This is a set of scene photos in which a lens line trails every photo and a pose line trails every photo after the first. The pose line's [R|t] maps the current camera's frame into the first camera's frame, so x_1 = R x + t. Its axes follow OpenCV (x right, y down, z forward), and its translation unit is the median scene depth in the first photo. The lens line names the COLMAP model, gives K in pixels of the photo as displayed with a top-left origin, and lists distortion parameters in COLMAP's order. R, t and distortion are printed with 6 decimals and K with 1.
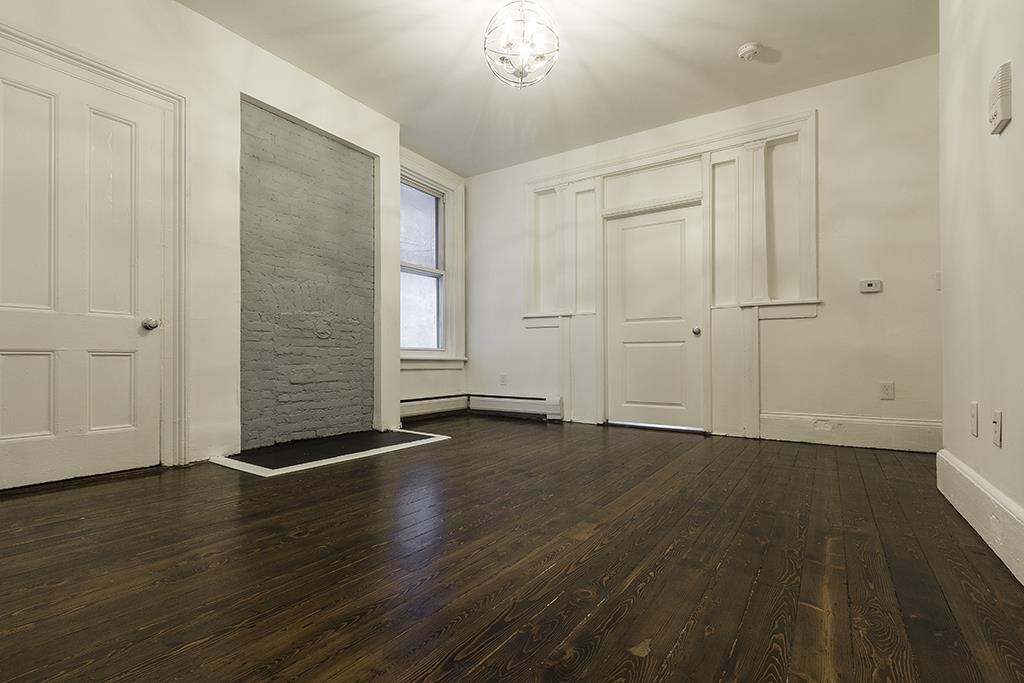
lens RADIAL K [[496.5, 0, 514.8], [0, 496.5, 355.9], [0, 0, 1]] dist [0.001213, 0.000521]
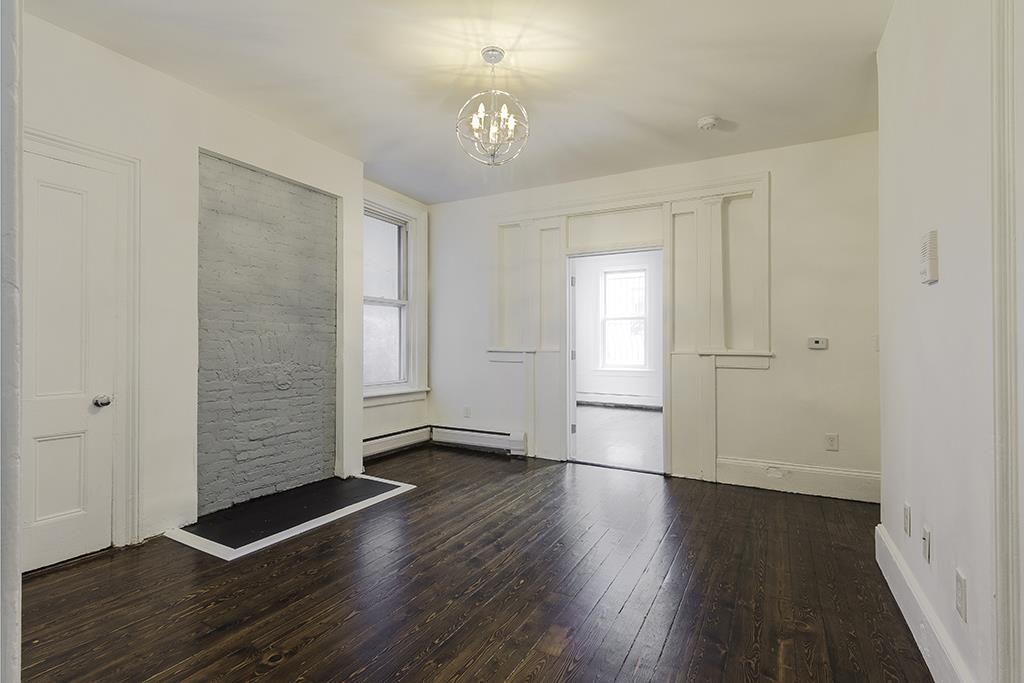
lens RADIAL K [[506.3, 0, 512.5], [0, 506.3, 336.7], [0, 0, 1]] dist [0.001725, -0.000059]
pose [[0.996657, 0.004238, 0.081595, -0.021923], [-0.004153, 0.999991, -0.001222, -0.146139], [-0.081599, 0.000879, 0.996665, -0.025973]]
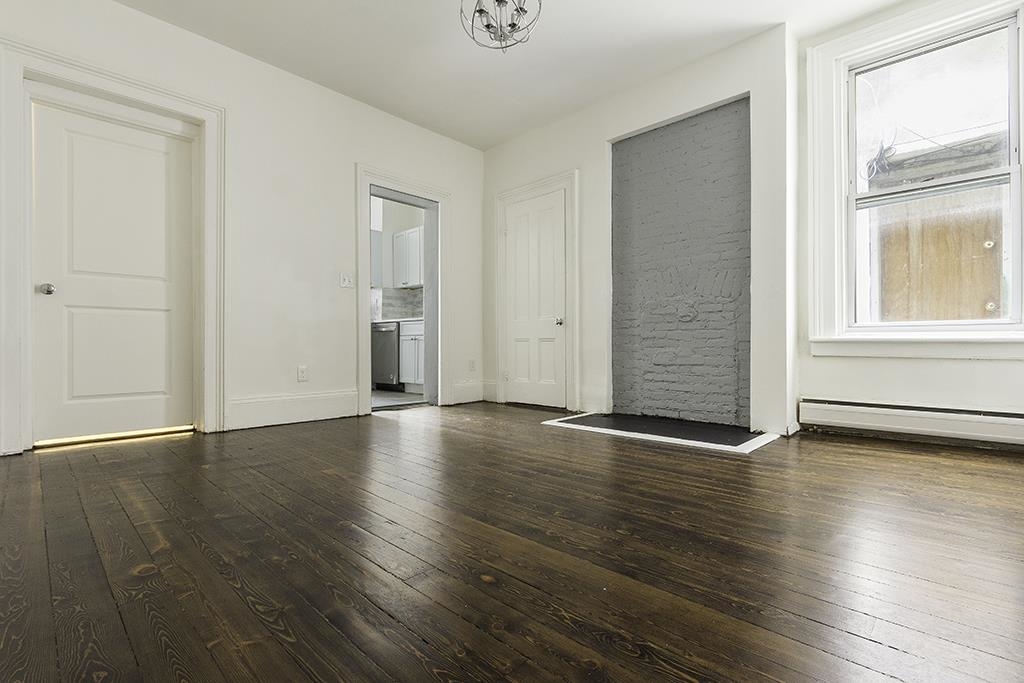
lens RADIAL K [[467.1, 0, 481.7], [0, 467.1, 346.7], [0, 0, 1]] dist [0.001978, 0.000120]
pose [[-0.239074, 0.002124, -0.970999, 0.645637], [0.007896, 0.999969, 0.000243, 0.013139], [0.970969, -0.007609, -0.239083, 0.866905]]
